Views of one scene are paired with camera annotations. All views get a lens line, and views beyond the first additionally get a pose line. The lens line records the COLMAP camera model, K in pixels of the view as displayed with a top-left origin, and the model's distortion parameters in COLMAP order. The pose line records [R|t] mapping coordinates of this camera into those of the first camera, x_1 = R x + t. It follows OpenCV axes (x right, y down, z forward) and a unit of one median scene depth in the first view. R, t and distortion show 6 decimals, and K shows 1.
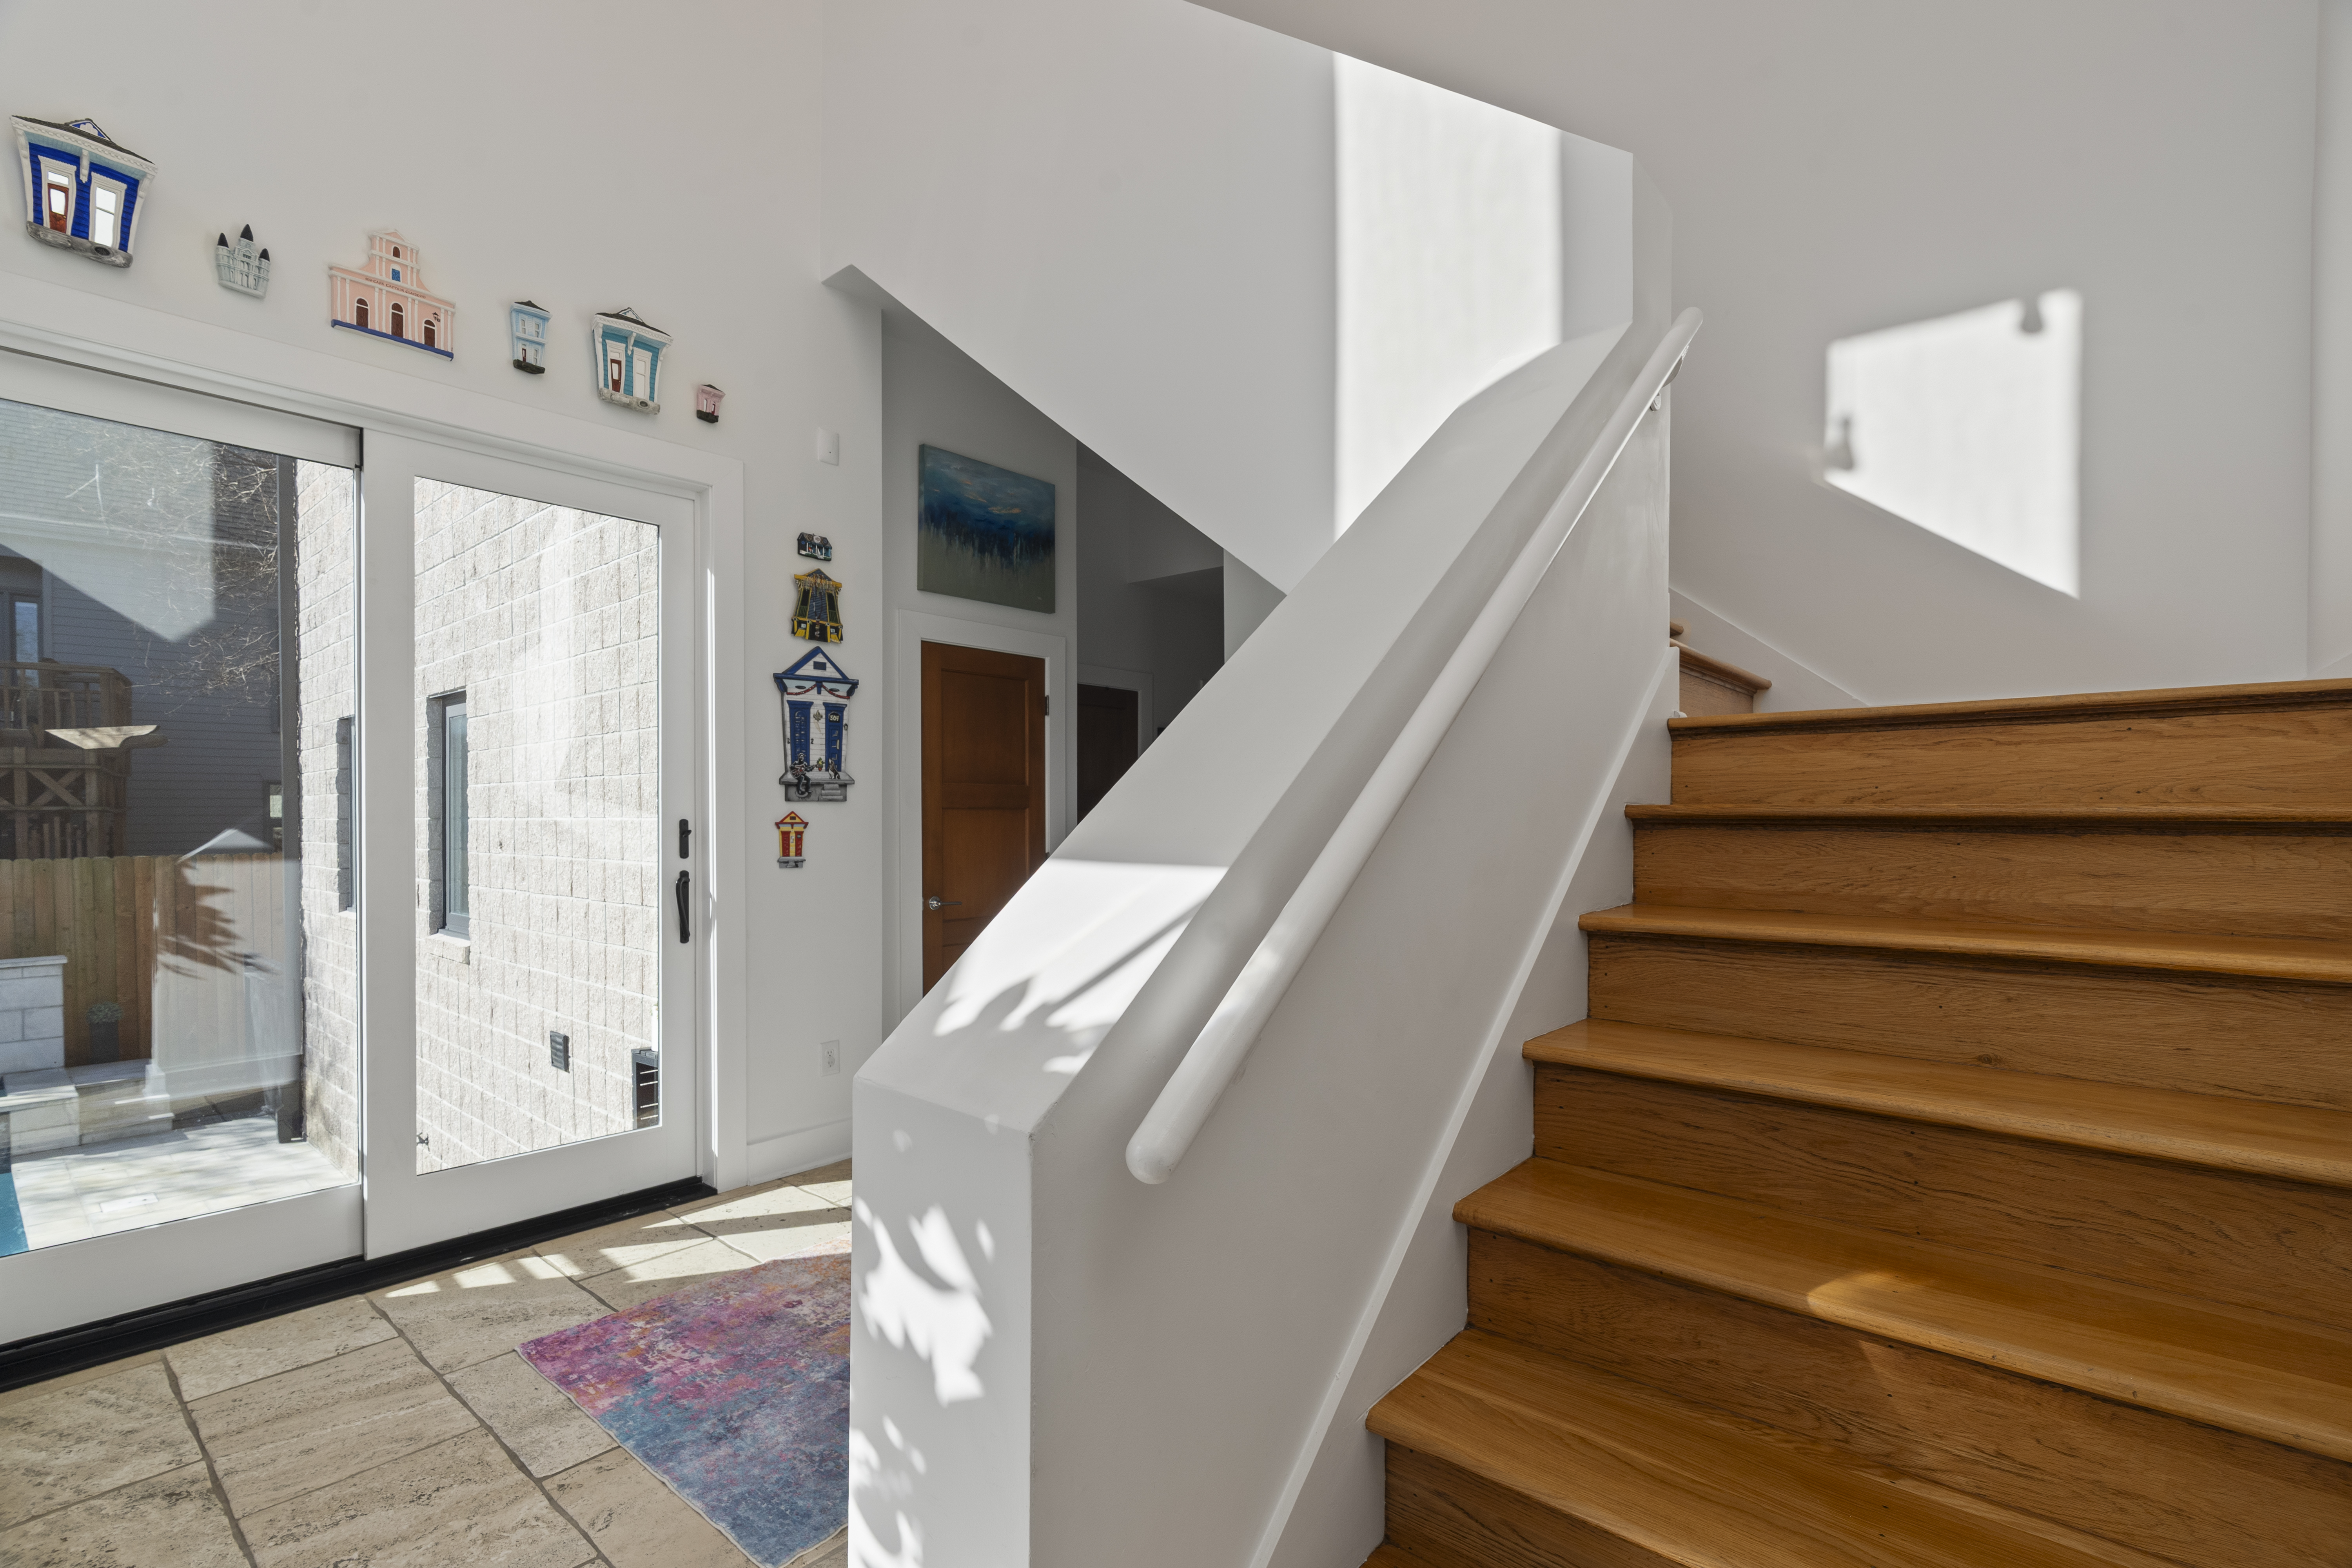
lens RADIAL K [[1074.0, 0, 1131.8], [0, 1074.0, 826.7], [0, 0, 1]] dist [-0.000847, 0.000020]
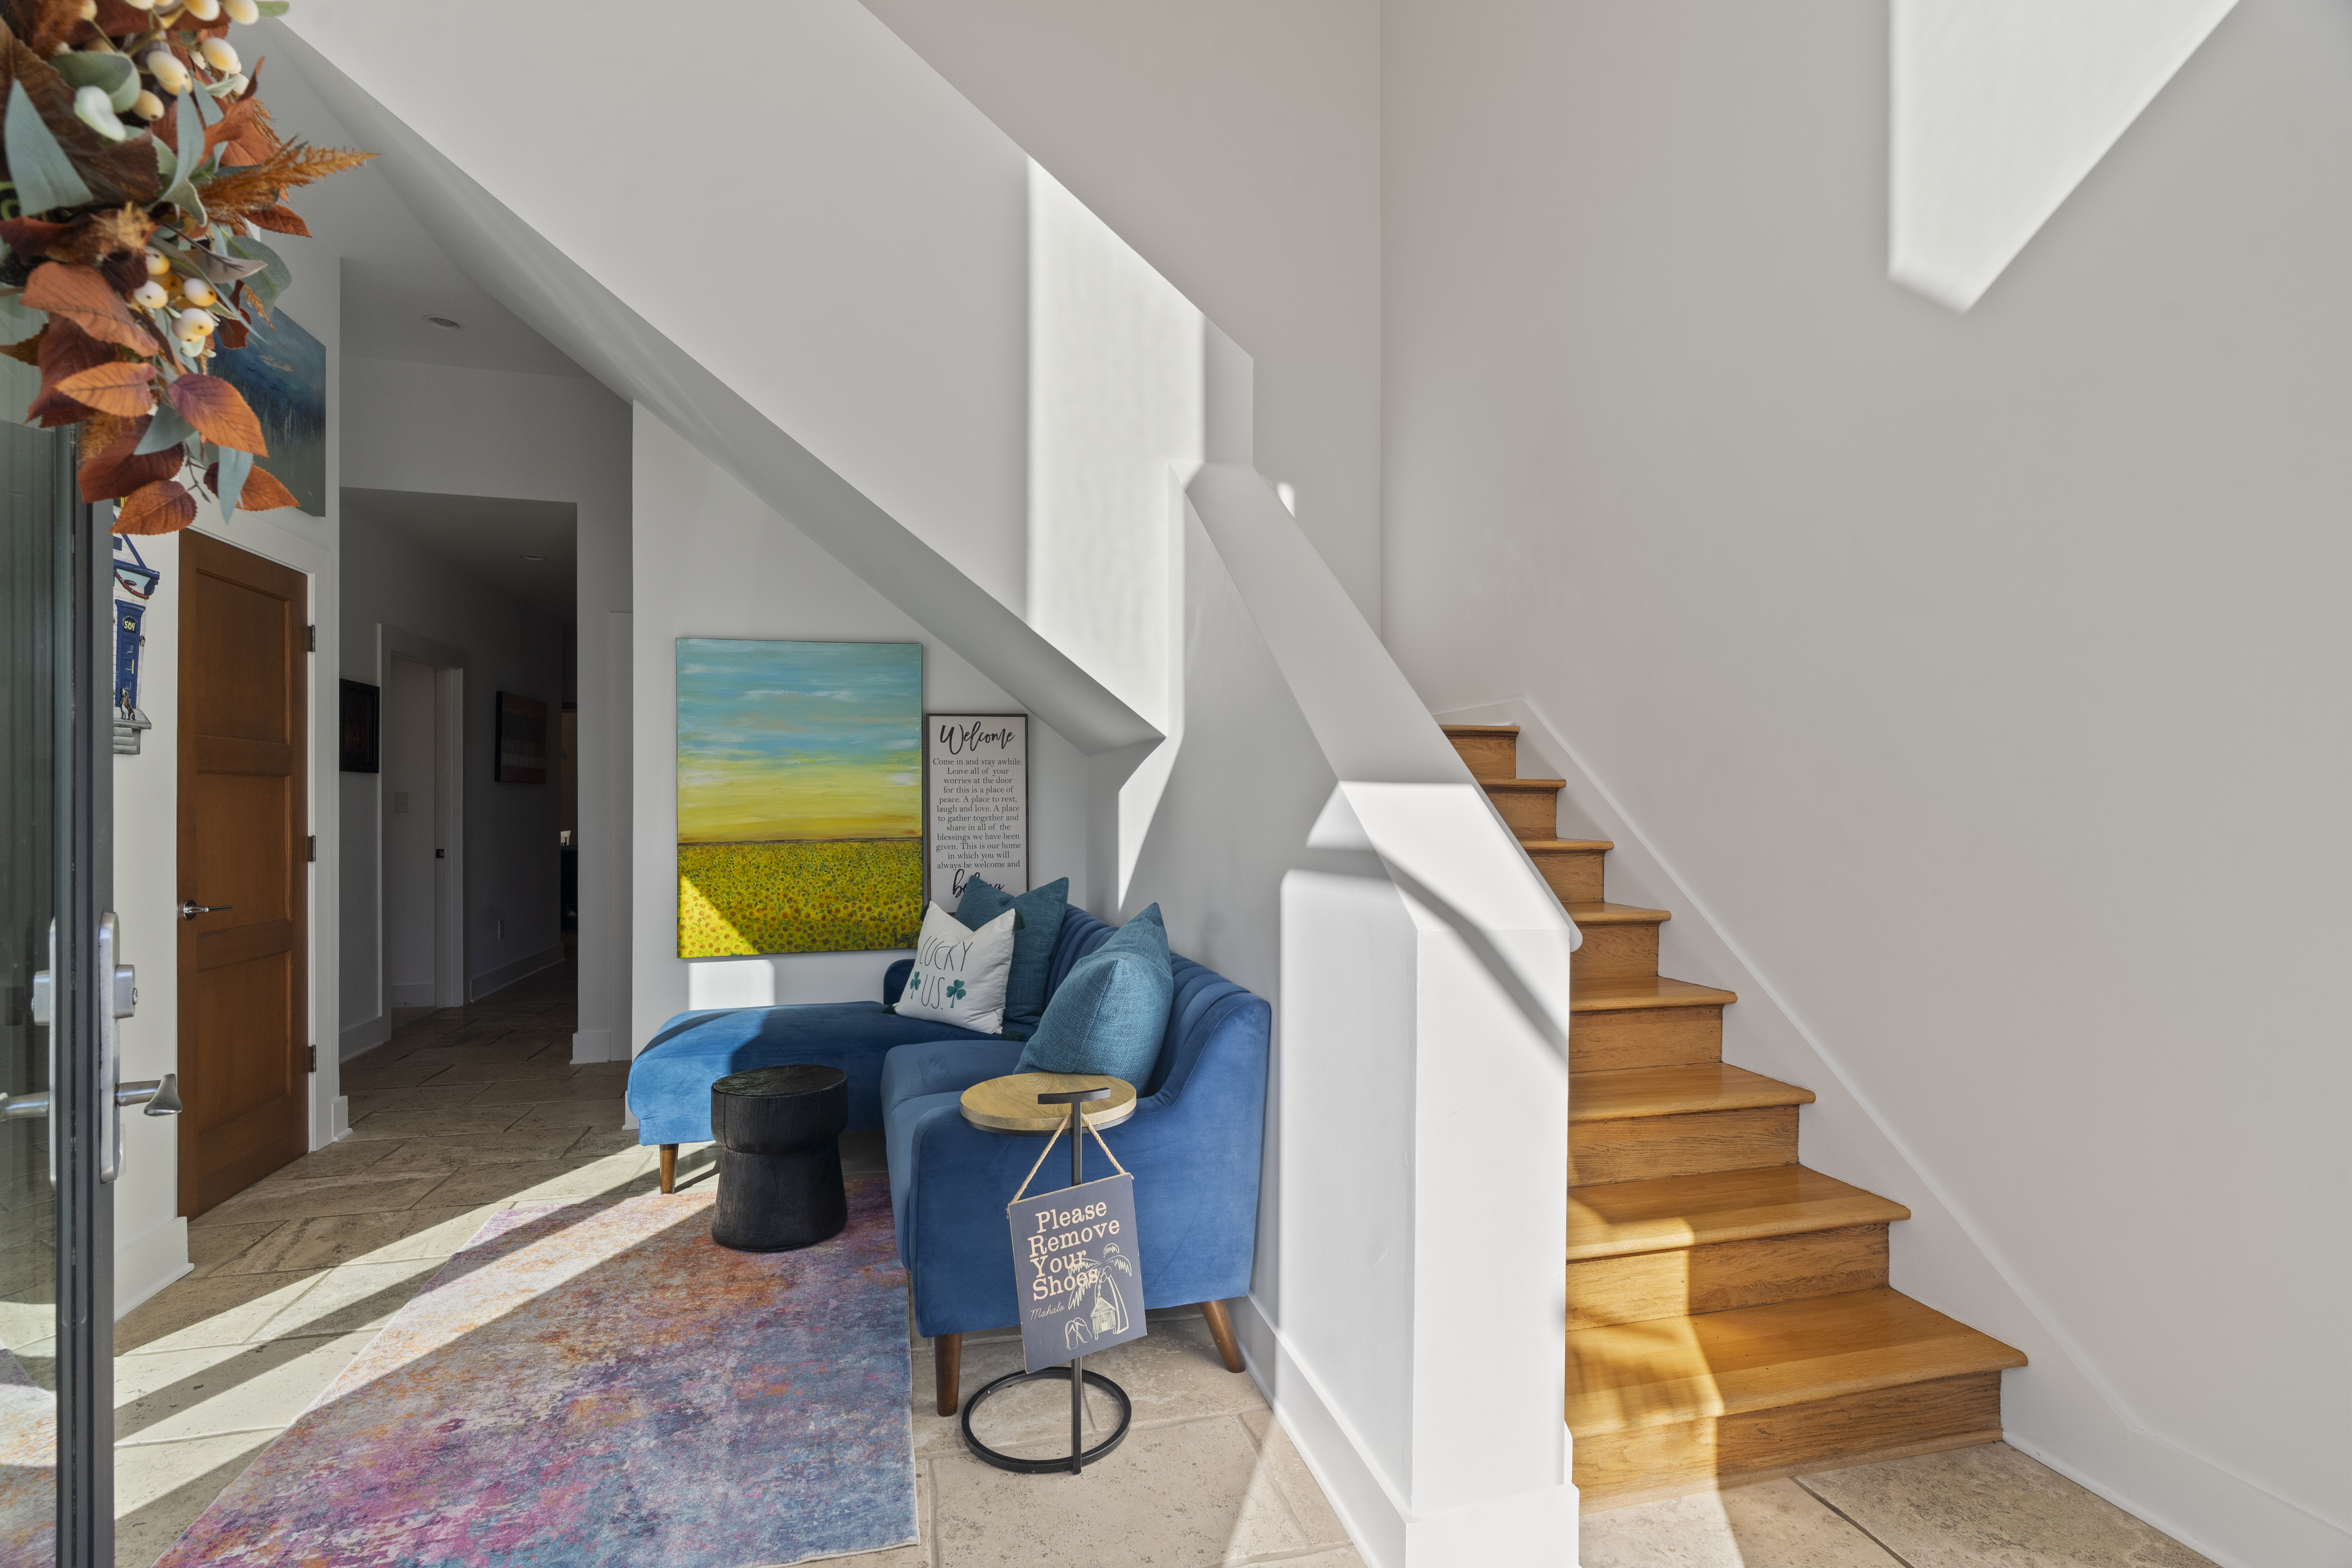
lens RADIAL K [[1074.0, 0, 1168.6], [0, 1074.0, 800.7], [0, 0, 1]] dist [-0.000847, 0.000020]
pose [[0.564163, 0.005491, 0.825645, -0.455981], [0.007335, 0.999905, -0.011662, 0.016909], [-0.825631, 0.012635, 0.564069, 0.115183]]
